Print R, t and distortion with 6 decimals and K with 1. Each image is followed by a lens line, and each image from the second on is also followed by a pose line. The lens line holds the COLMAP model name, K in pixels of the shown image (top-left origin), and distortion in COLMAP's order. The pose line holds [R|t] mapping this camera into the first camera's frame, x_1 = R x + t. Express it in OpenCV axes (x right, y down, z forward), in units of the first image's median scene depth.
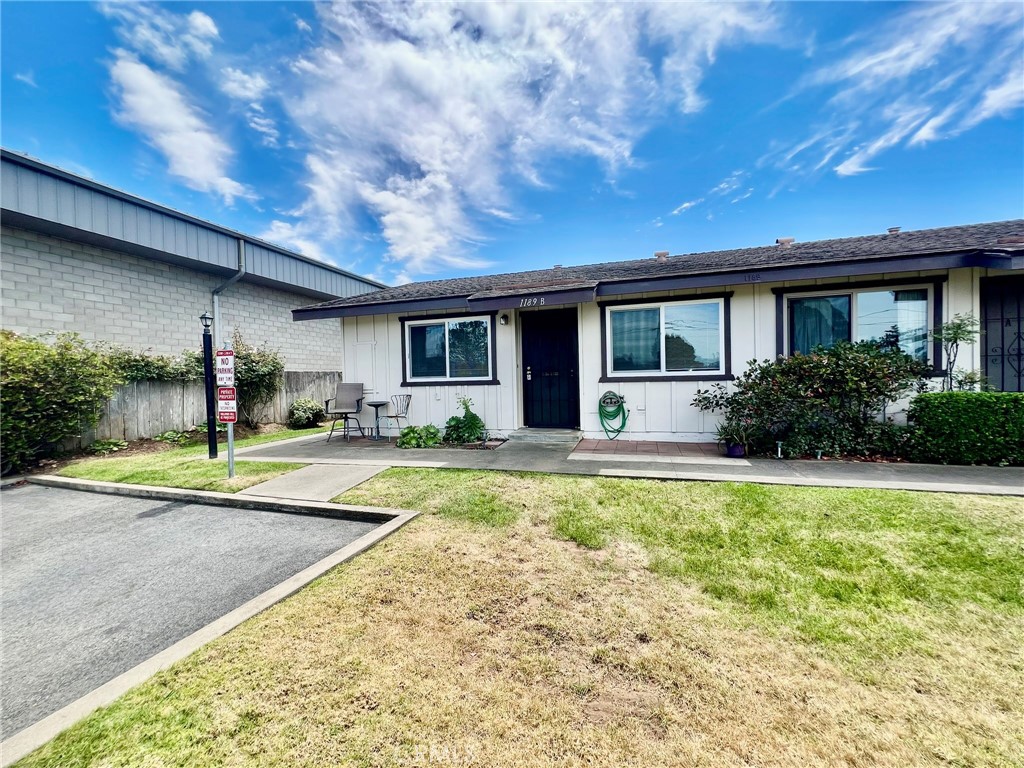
lens RADIAL K [[409.2, 0, 517.1], [0, 409.2, 387.1], [0, 0, 1]] dist [-0.002827, 0.000786]
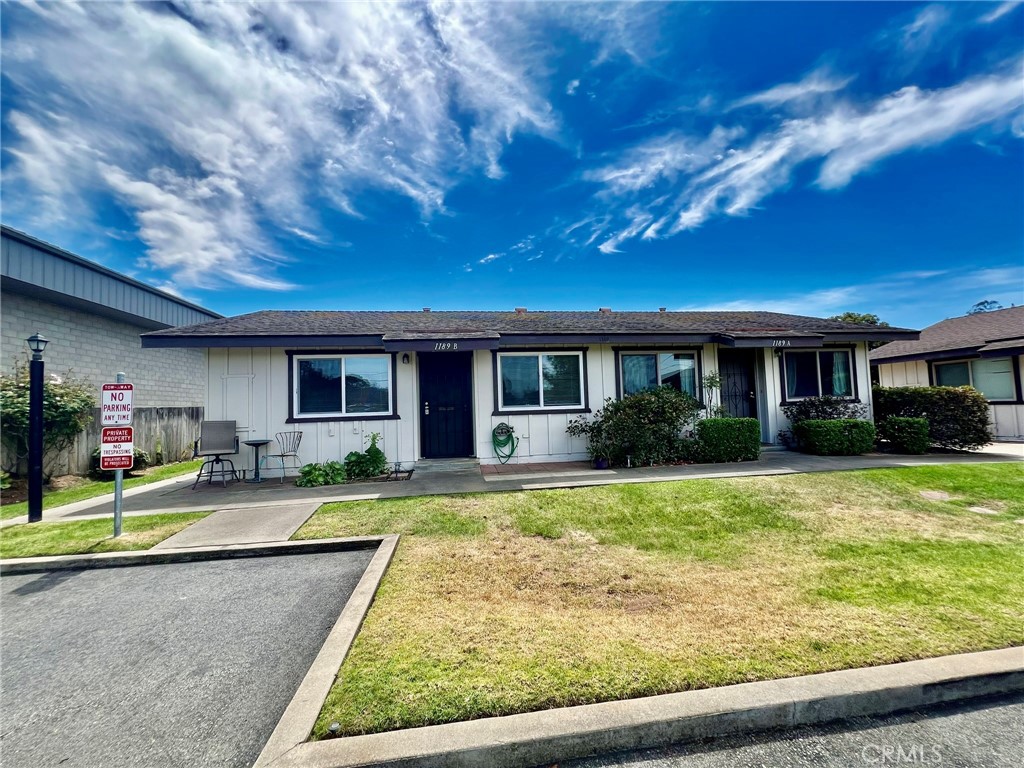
lens RADIAL K [[409.2, 0, 515.5], [0, 409.2, 384.5], [0, 0, 1]] dist [-0.002827, 0.000786]
pose [[0.900619, 0.019377, 0.434178, -0.219389], [0.019573, 0.996184, -0.085060, 0.000568], [-0.434169, 0.085104, 0.896802, -0.082526]]
